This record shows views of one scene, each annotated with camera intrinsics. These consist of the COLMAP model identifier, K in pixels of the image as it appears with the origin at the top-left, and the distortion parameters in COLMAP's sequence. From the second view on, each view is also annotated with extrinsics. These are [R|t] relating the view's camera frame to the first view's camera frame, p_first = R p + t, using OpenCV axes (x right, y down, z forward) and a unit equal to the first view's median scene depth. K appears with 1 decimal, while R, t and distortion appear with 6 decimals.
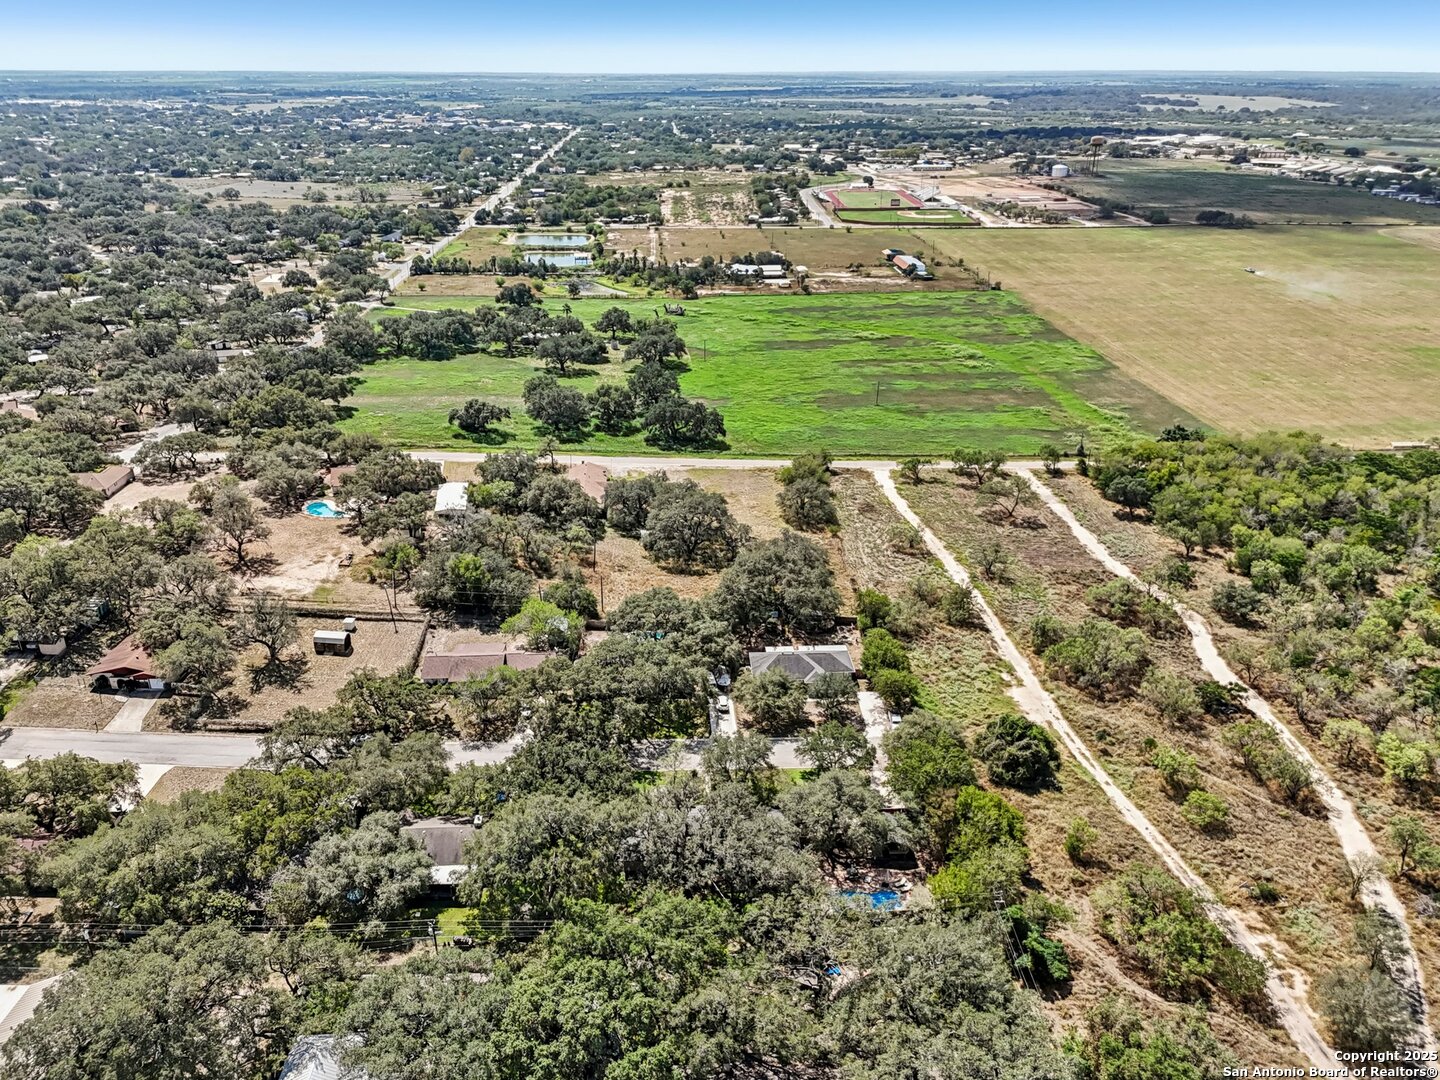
lens RADIAL K [[1026.6, 0, 720.0], [0, 1026.6, 540.0], [0, 0, 1]] dist [0.003350, -0.002923]
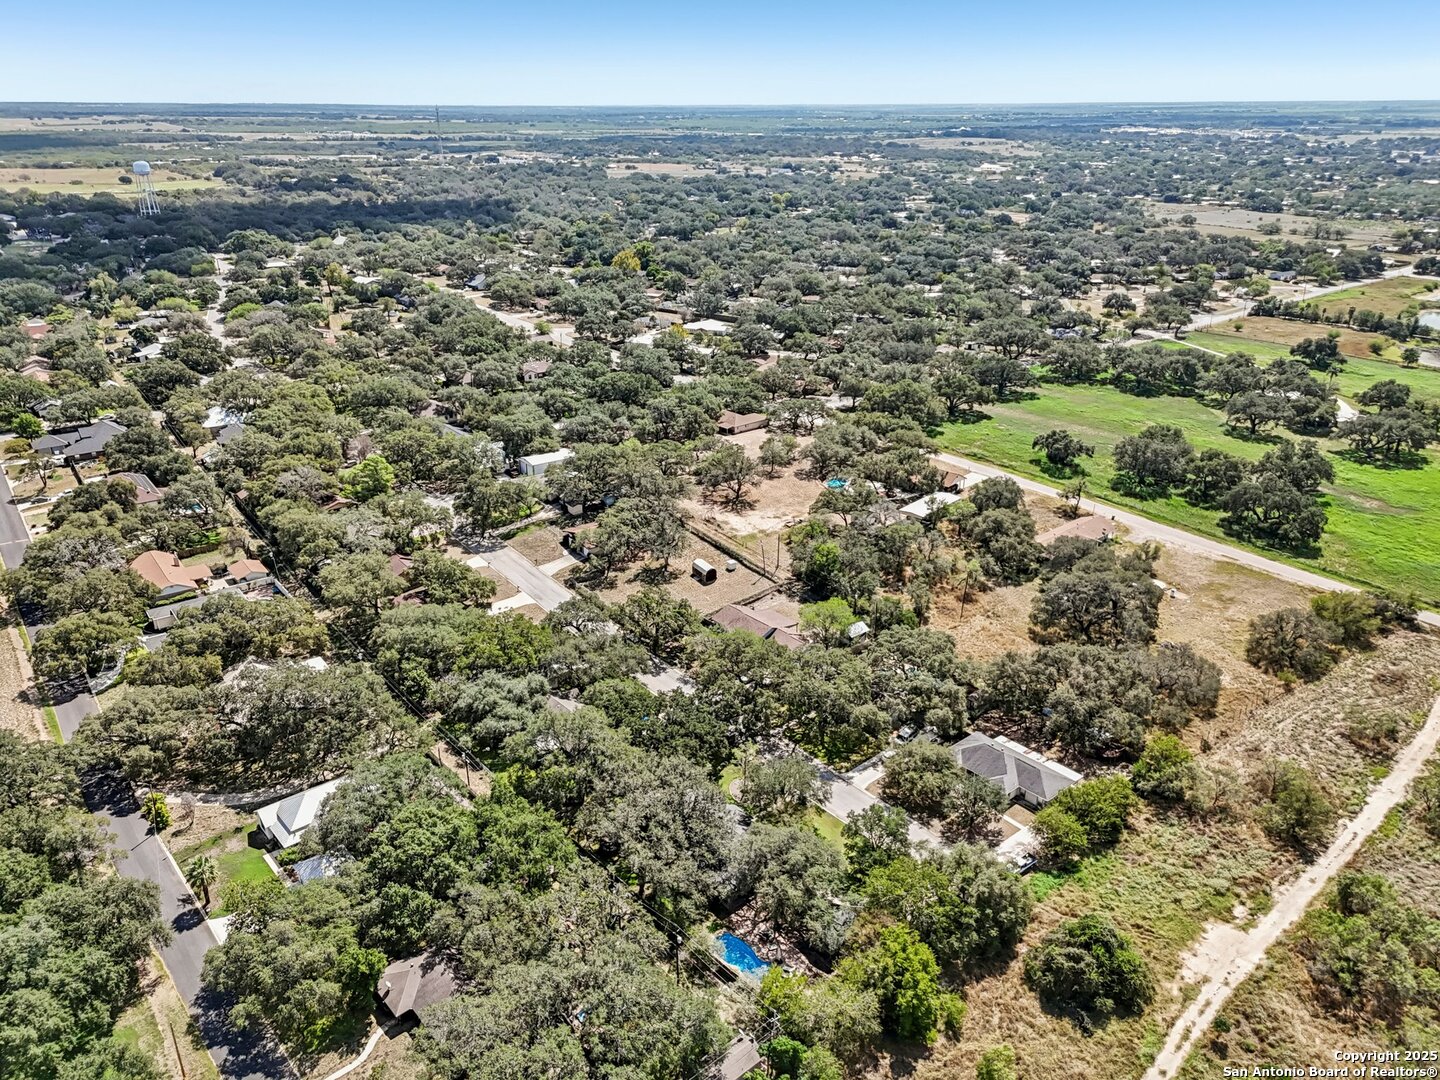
lens RADIAL K [[1026.6, 0, 720.0], [0, 1026.6, 540.0], [0, 0, 1]] dist [0.003350, -0.002923]
pose [[0.618258, 0.302473, -0.725442, 0.489879], [-0.318813, 0.940154, 0.120289, -0.084936], [0.718412, 0.156911, 0.677690, 0.187513]]
